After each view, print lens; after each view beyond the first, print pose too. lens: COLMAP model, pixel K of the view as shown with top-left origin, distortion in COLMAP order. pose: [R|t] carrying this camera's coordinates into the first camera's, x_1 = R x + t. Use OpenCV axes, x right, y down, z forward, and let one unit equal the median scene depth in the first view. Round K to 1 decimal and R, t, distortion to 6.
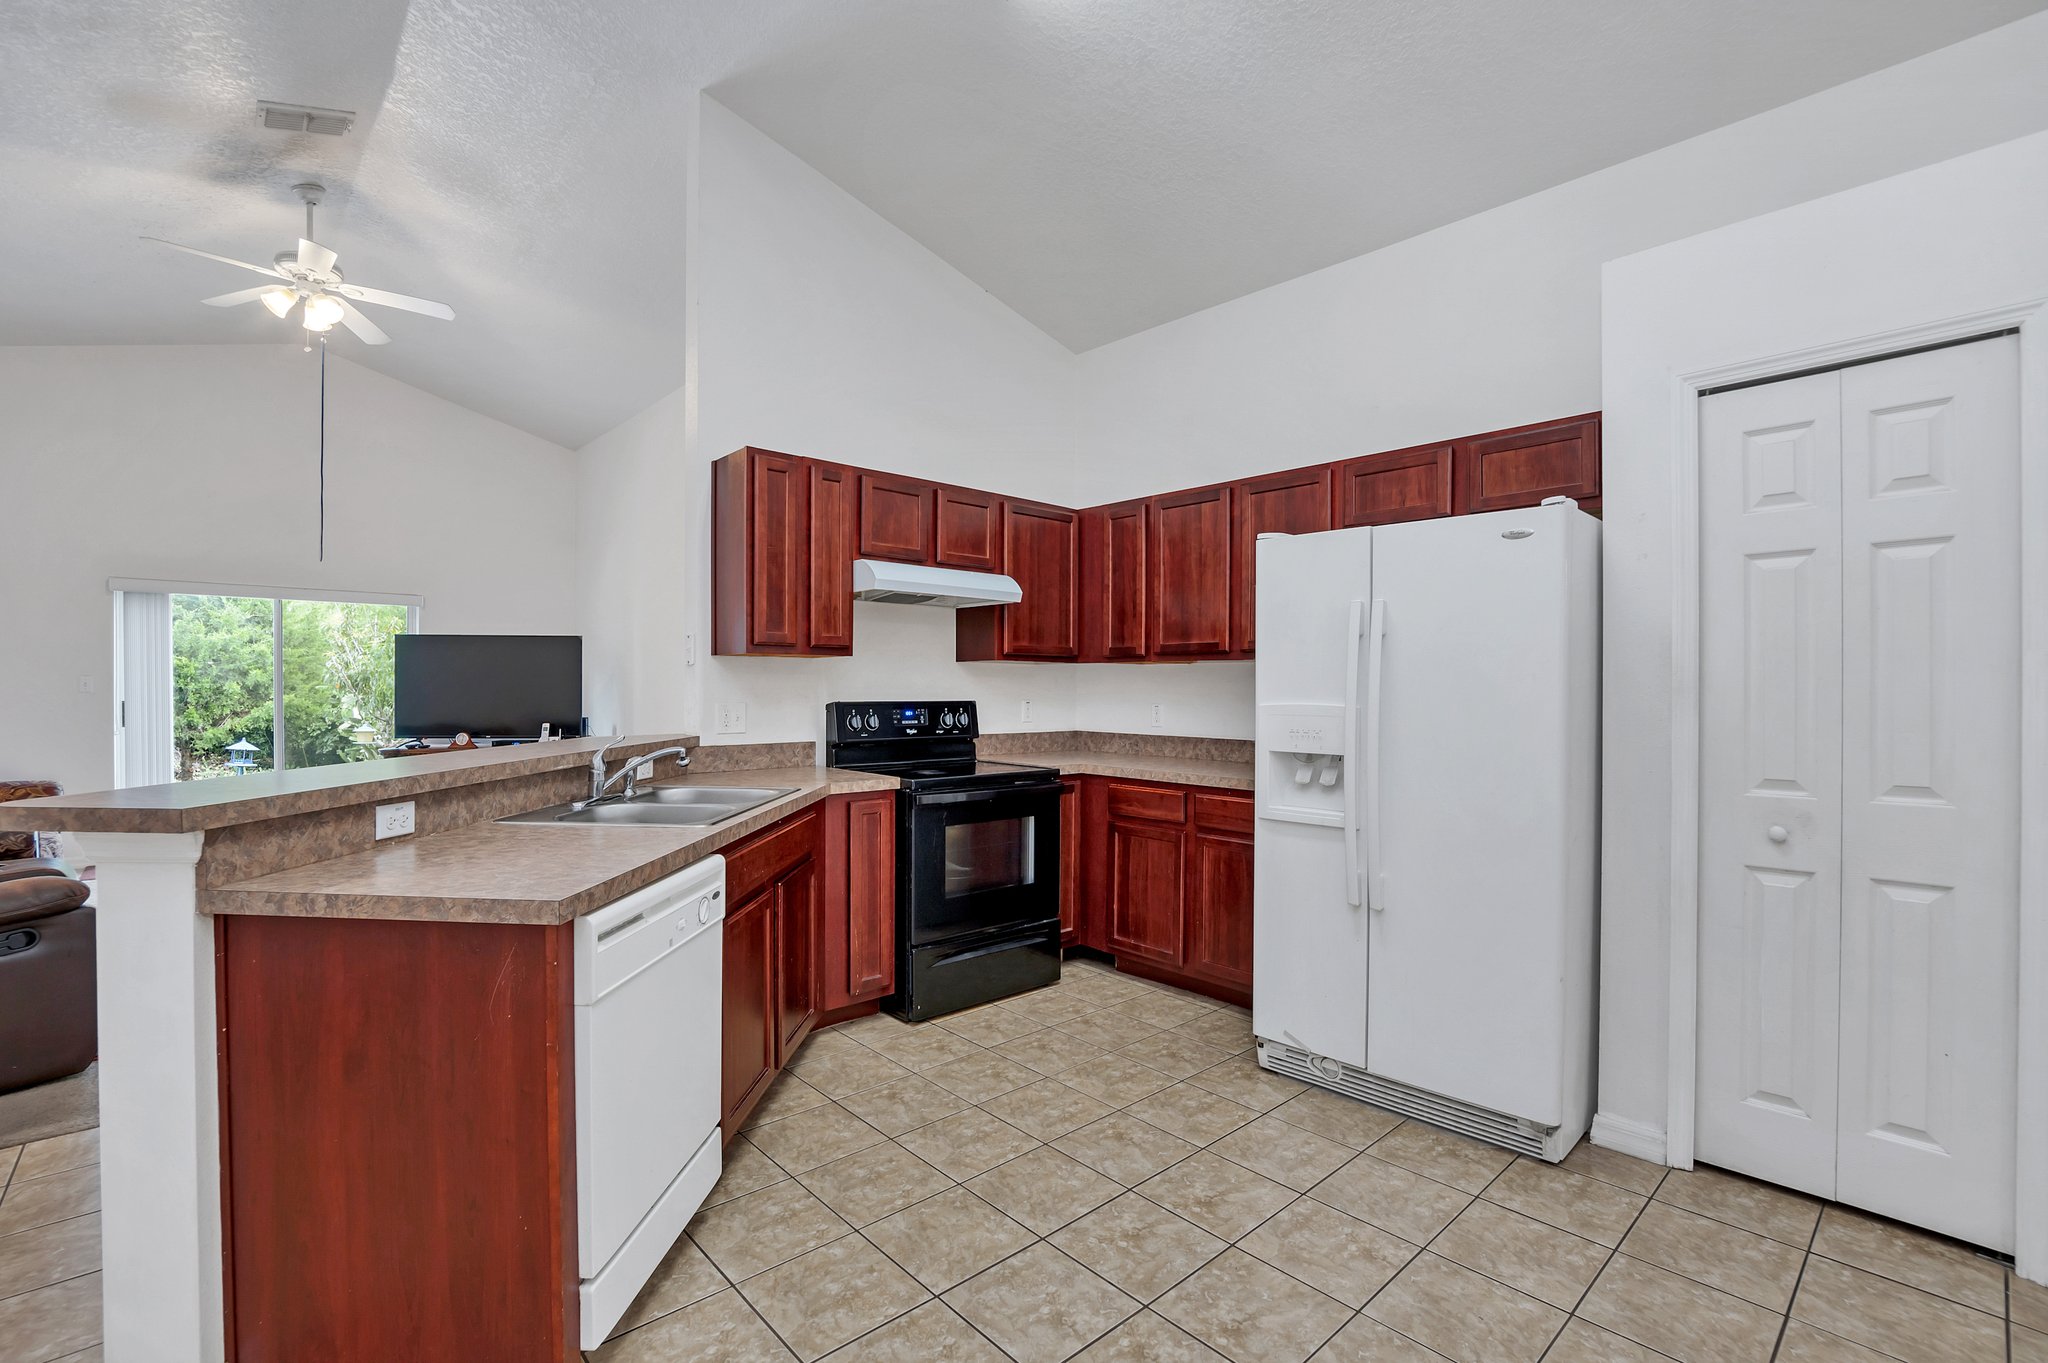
lens RADIAL K [[920.9, 0, 1024.9], [0, 920.9, 696.5], [0, 0, 1]] dist [-0.037825, 0.006500]
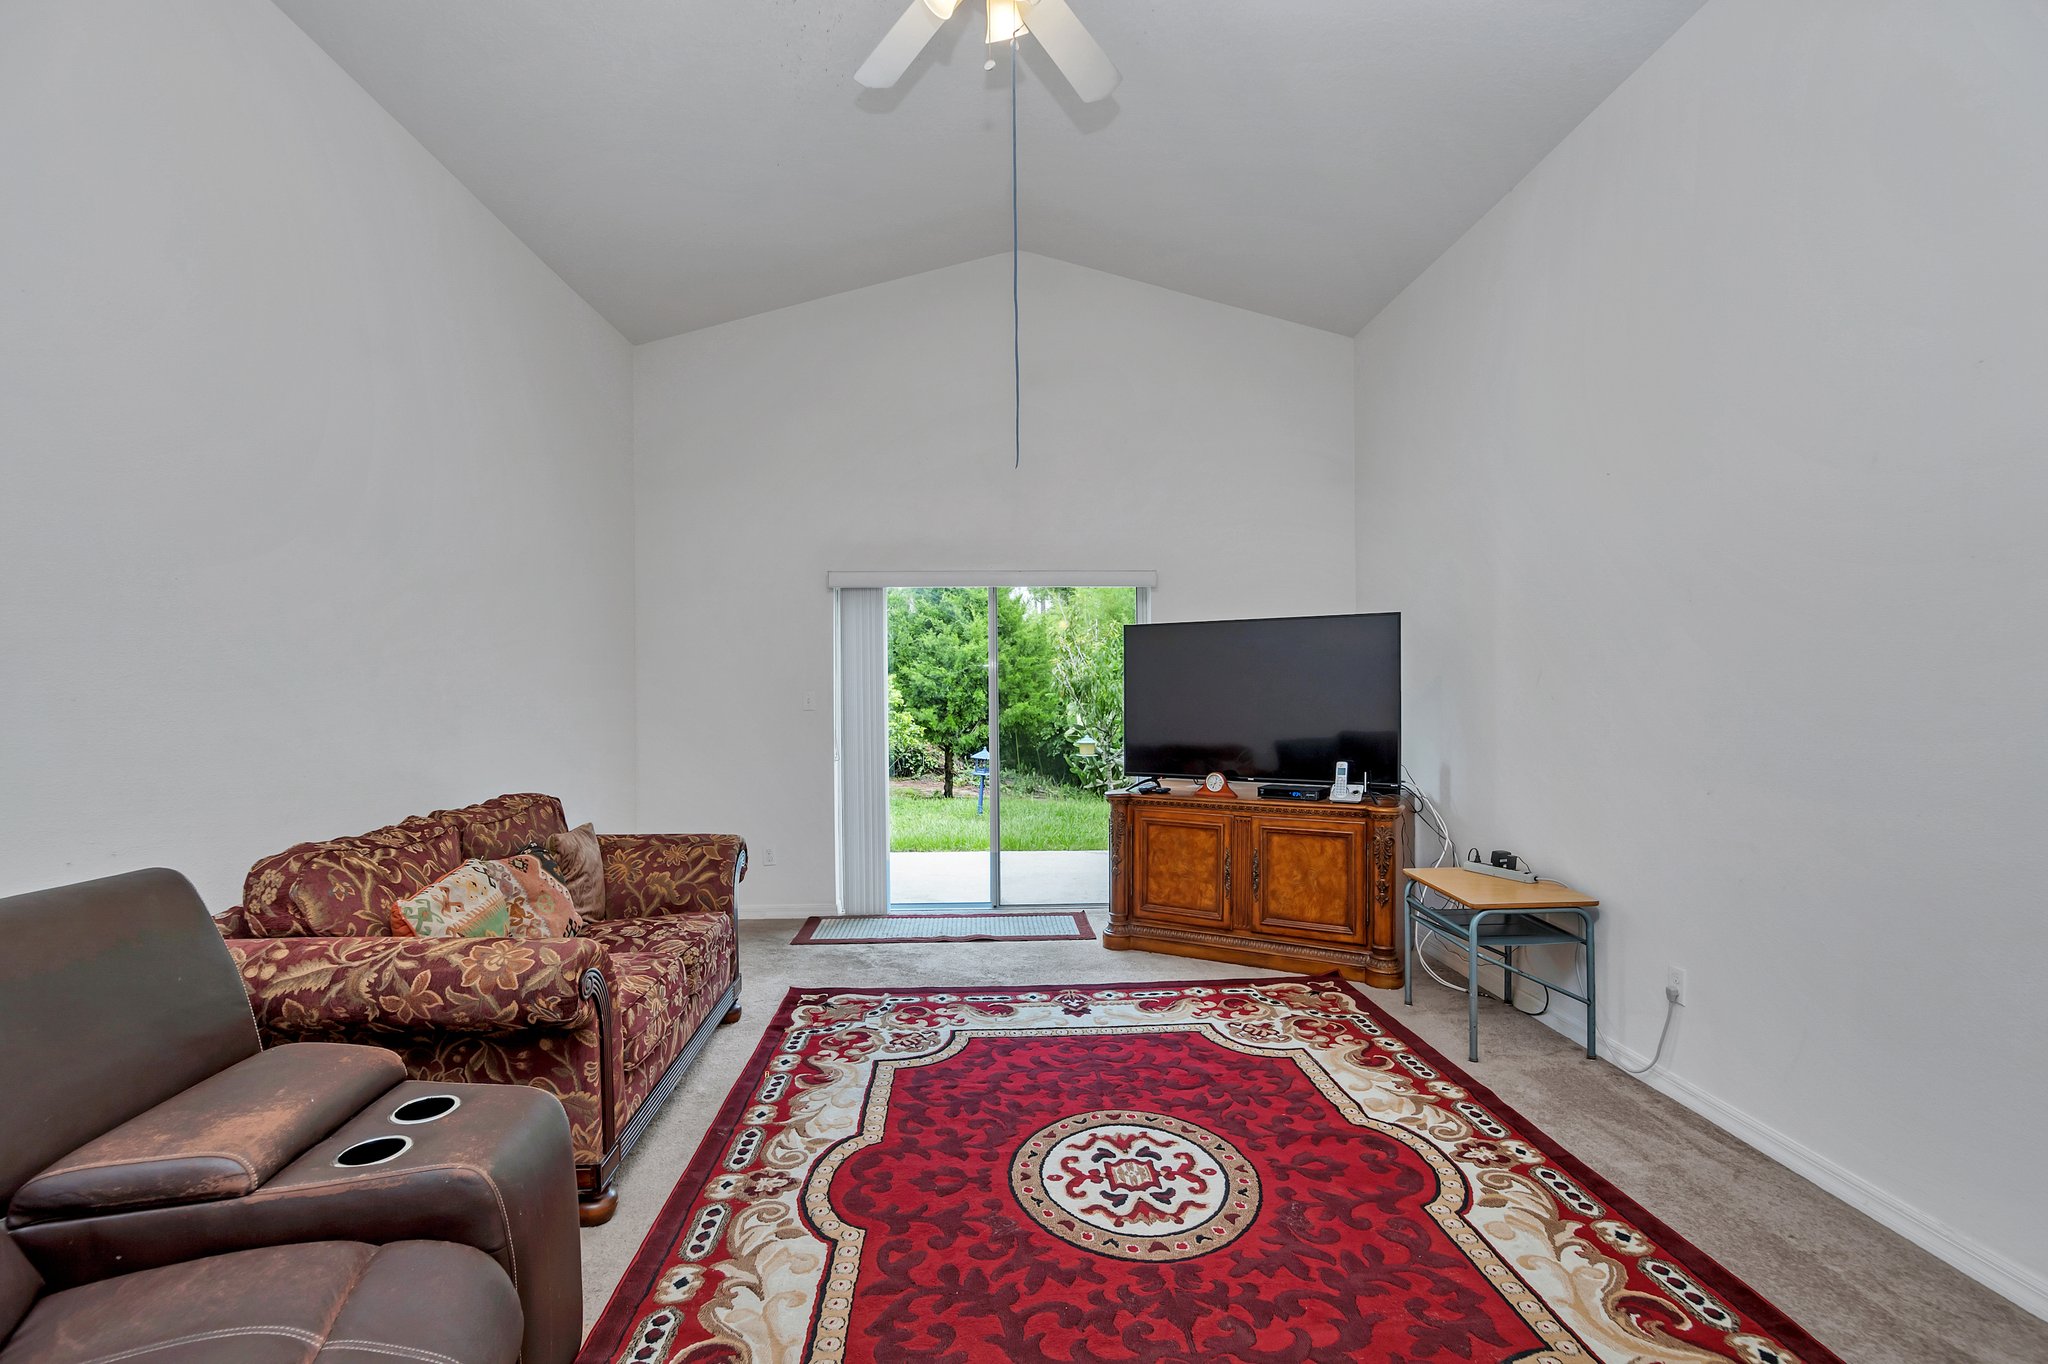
lens RADIAL K [[920.9, 0, 1026.1], [0, 920.9, 691.8], [0, 0, 1]] dist [-0.037825, 0.006500]
pose [[0.768005, -0.009047, -0.640380, -0.708220], [0.006130, 0.999958, -0.006775, -0.032223], [0.640414, 0.001278, 0.768029, 0.962478]]
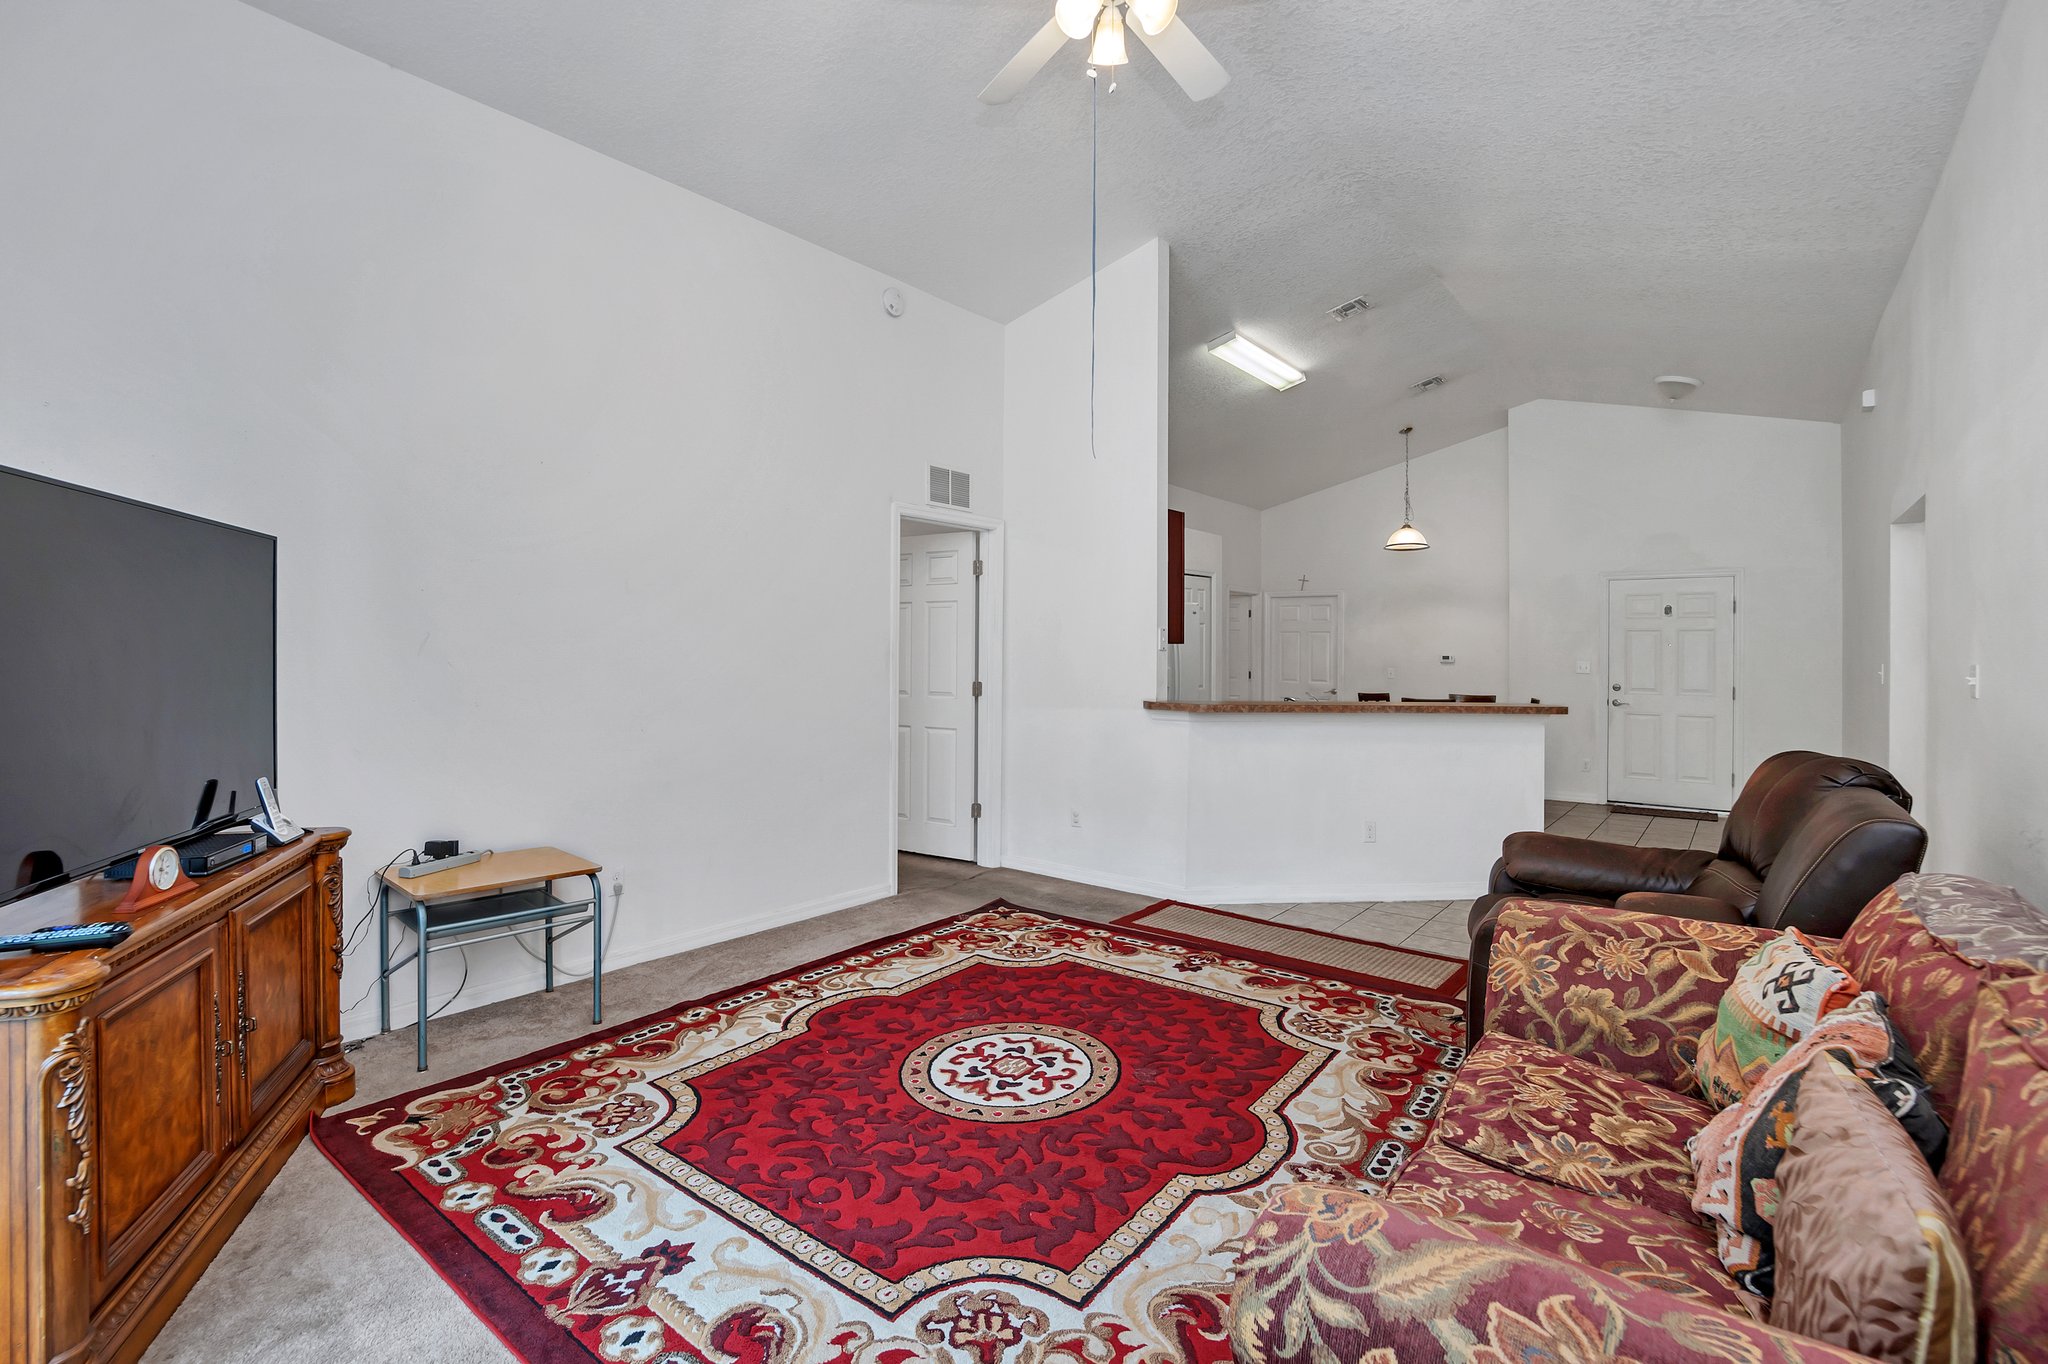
lens RADIAL K [[920.9, 0, 936.2], [0, 920.9, 645.7], [0, 0, 1]] dist [-0.037825, 0.006500]
pose [[-0.094247, 0.000010, 0.995549, -2.119713], [0.001359, 0.999999, 0.000118, -0.054120], [-0.995548, 0.001364, -0.094247, 1.819799]]
